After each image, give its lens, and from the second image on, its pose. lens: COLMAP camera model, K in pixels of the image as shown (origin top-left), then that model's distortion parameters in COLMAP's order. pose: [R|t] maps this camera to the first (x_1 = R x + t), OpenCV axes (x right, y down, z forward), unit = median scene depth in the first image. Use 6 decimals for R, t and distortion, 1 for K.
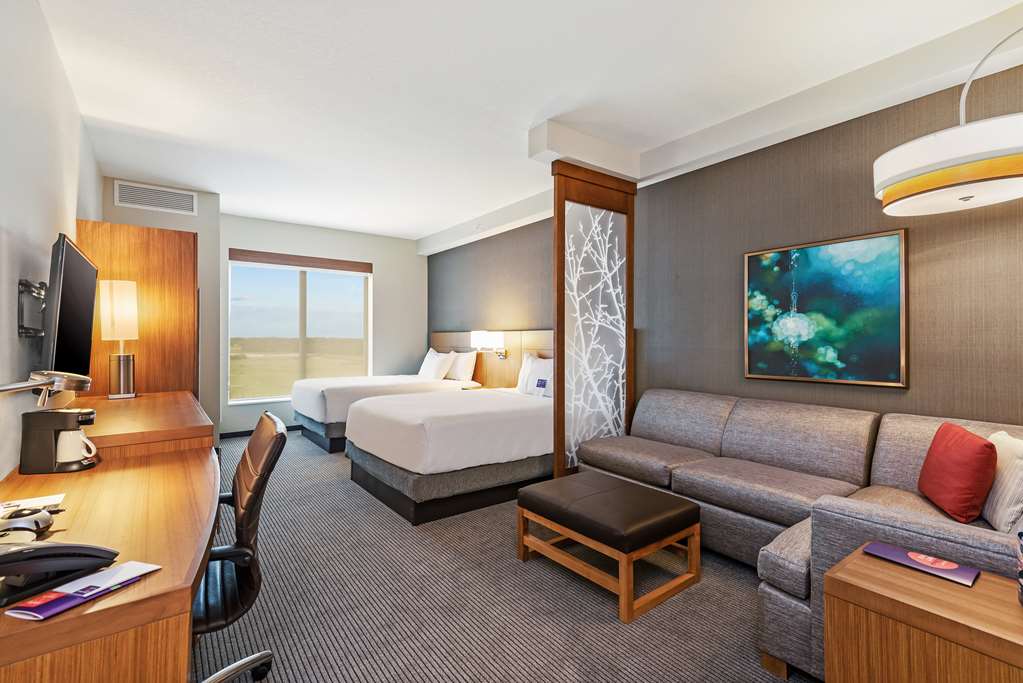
lens RADIAL K [[466.8, 0, 506.5], [0, 466.8, 337.1], [0, 0, 1]] dist [0.004116, -0.000270]
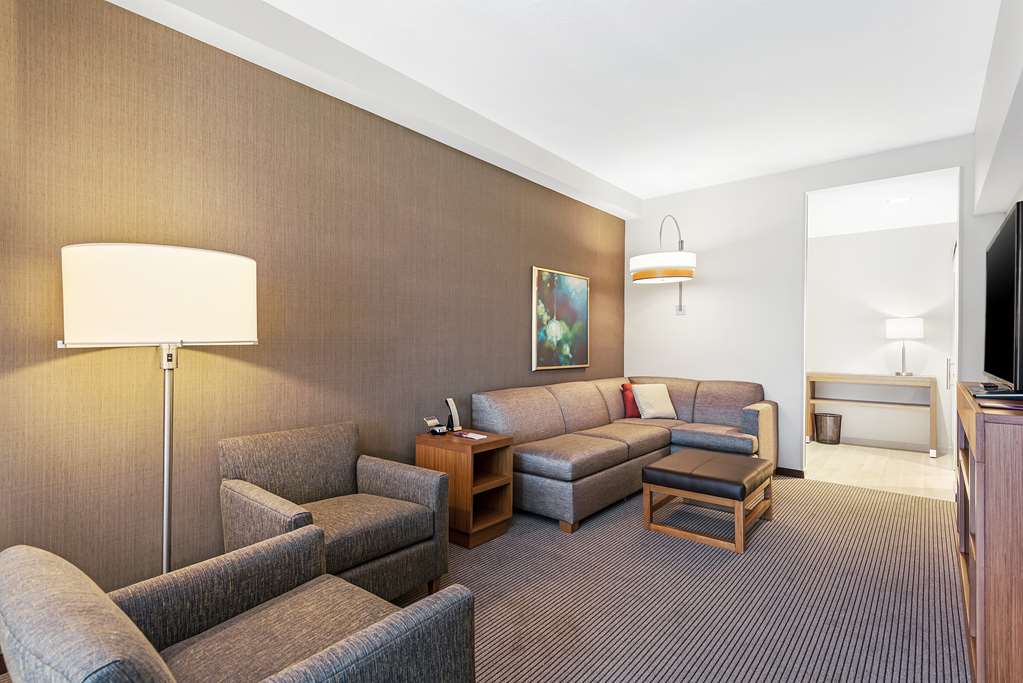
lens RADIAL K [[512.4, 0, 515.2], [0, 512.4, 347.5], [0, 0, 1]] dist [0.001754, -0.000057]
pose [[-0.260631, -0.006480, 0.965417, -0.805099], [-0.009327, 0.999948, 0.004194, 0.024358], [-0.965393, -0.007911, -0.260678, 1.505969]]
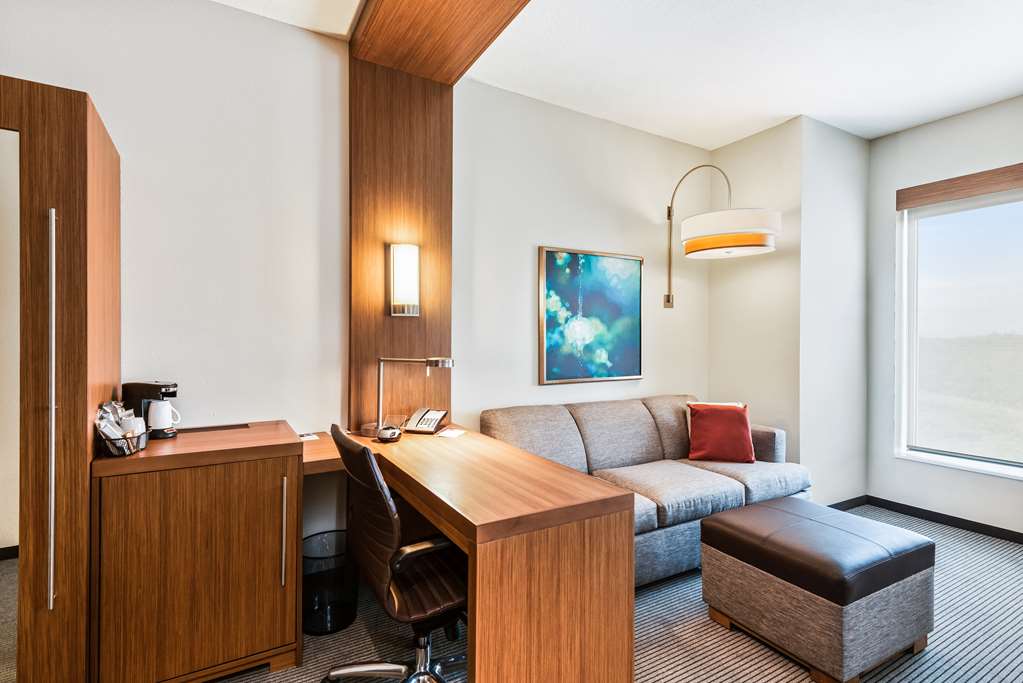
lens RADIAL K [[494.1, 0, 511.1], [0, 494.1, 339.9], [0, 0, 1]] dist [0.006630, 0.000006]
pose [[0.088888, -0.004685, 0.996031, -0.480413], [-0.005633, 0.999971, 0.005206, -0.005378], [-0.996026, -0.006073, 0.088859, 1.056664]]
